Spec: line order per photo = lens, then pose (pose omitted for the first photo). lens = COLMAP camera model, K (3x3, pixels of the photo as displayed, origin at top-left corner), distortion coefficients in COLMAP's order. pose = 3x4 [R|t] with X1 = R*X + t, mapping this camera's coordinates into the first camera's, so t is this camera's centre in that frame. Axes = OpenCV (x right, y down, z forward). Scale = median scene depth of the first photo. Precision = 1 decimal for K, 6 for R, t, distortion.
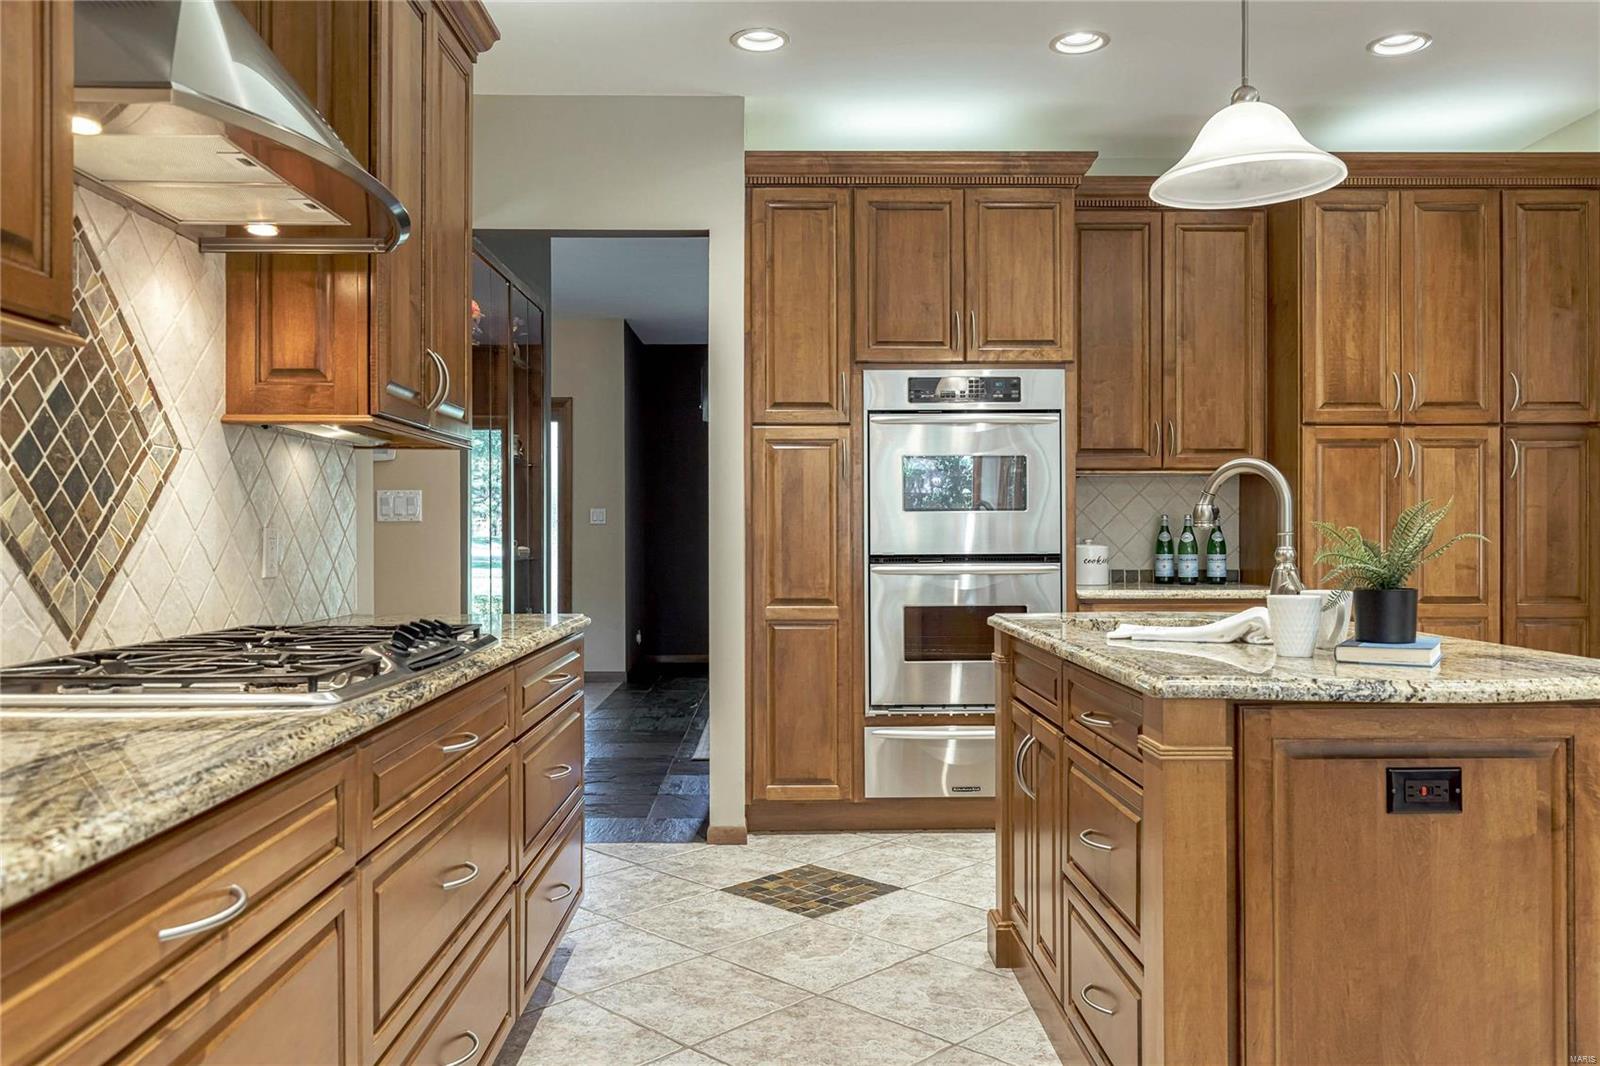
lens RADIAL K [[1246.6, 0, 800.0], [0, 1246.6, 533.0], [0, 0, 1]] dist [-0.001684, -0.002553]
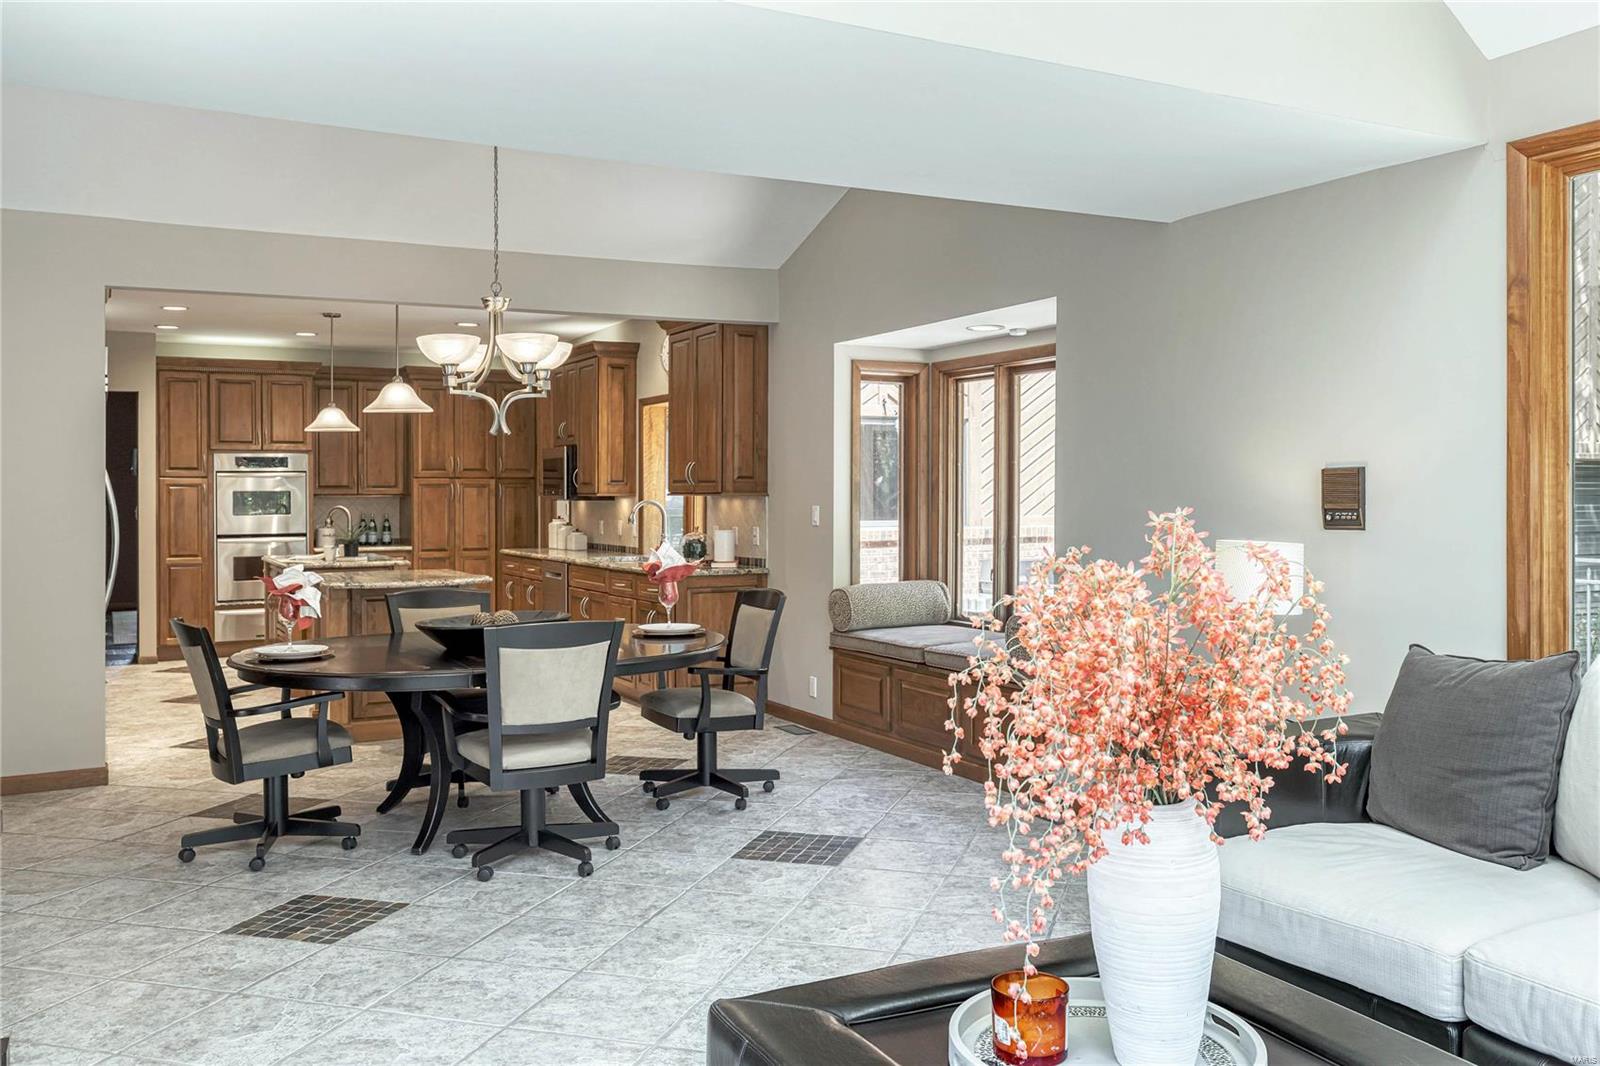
lens RADIAL K [[1311.4, 0, 797.3], [0, 1311.4, 500.0], [0, 0, 1]] dist [-0.007046, -0.000104]
pose [[0.904557, -0.003548, 0.426338, -0.004629], [0.001056, 0.999981, 0.006082, -0.058762], [-0.426352, -0.005052, 0.904543, -1.606764]]
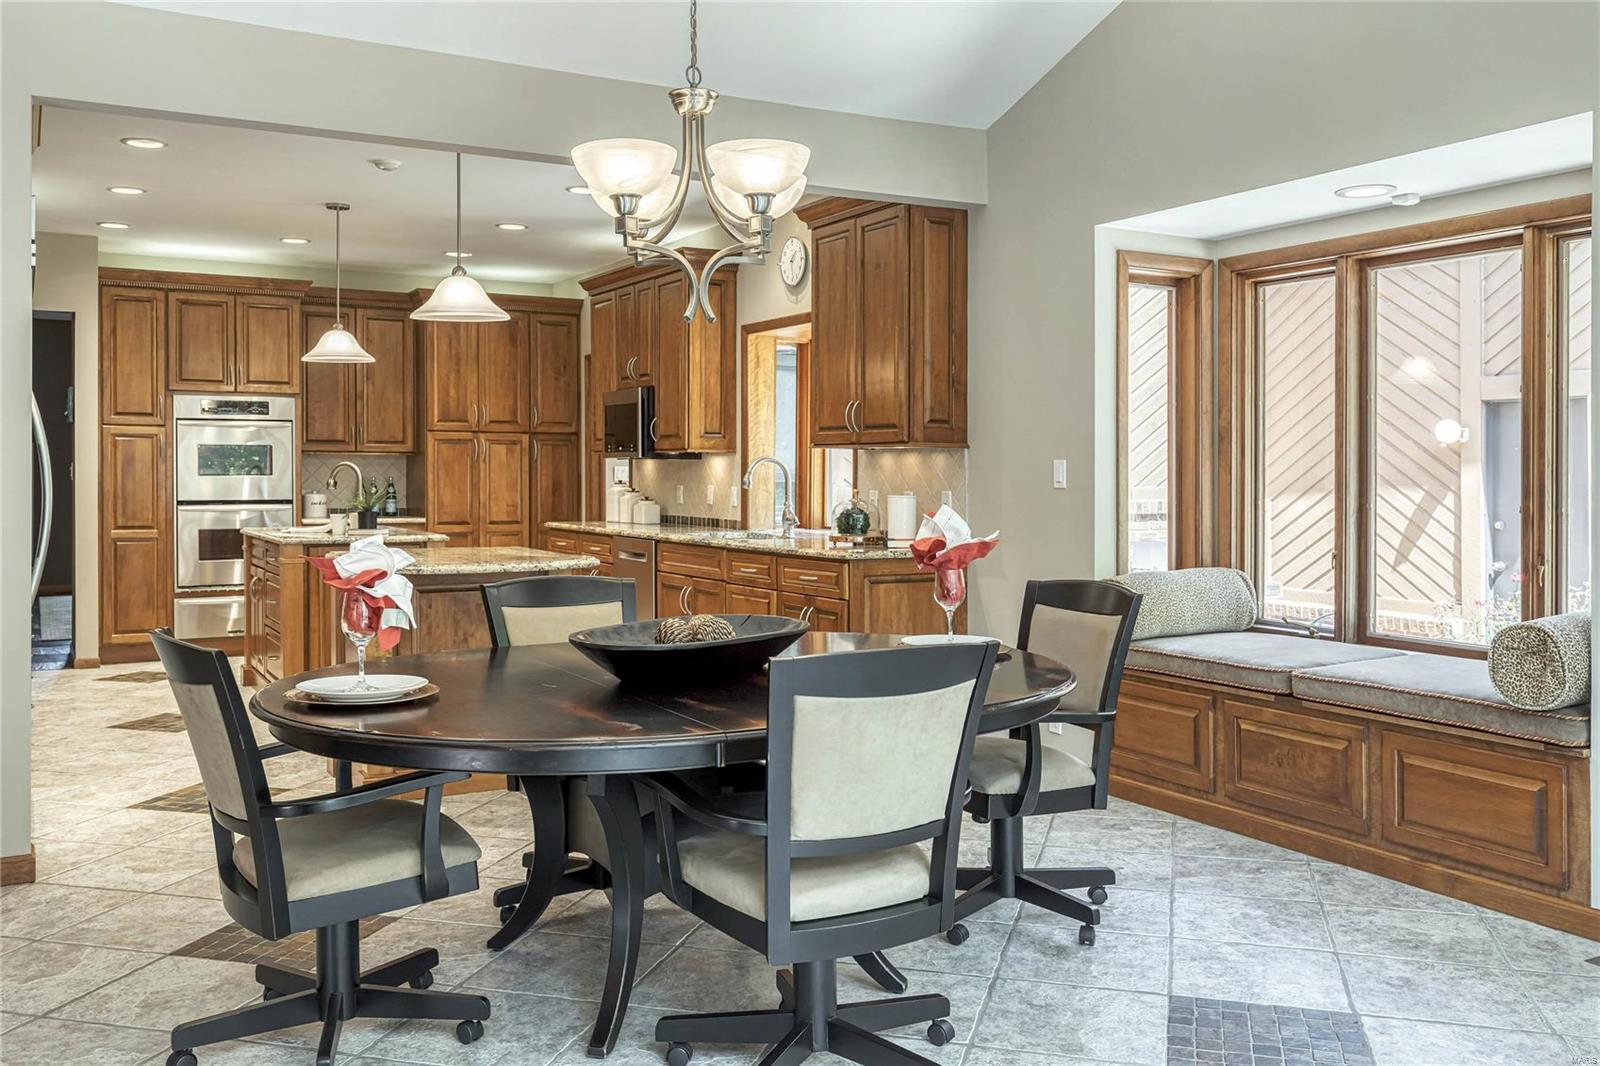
lens RADIAL K [[1360.6, 0, 782.2], [0, 1360.6, 498.3], [0, 0, 1]] dist [0.004825, -0.016256]
pose [[0.896723, -0.002021, 0.442588, -0.028271], [-0.007573, 0.999773, 0.019908, -0.029995], [-0.442527, -0.021203, 0.896504, -1.095795]]
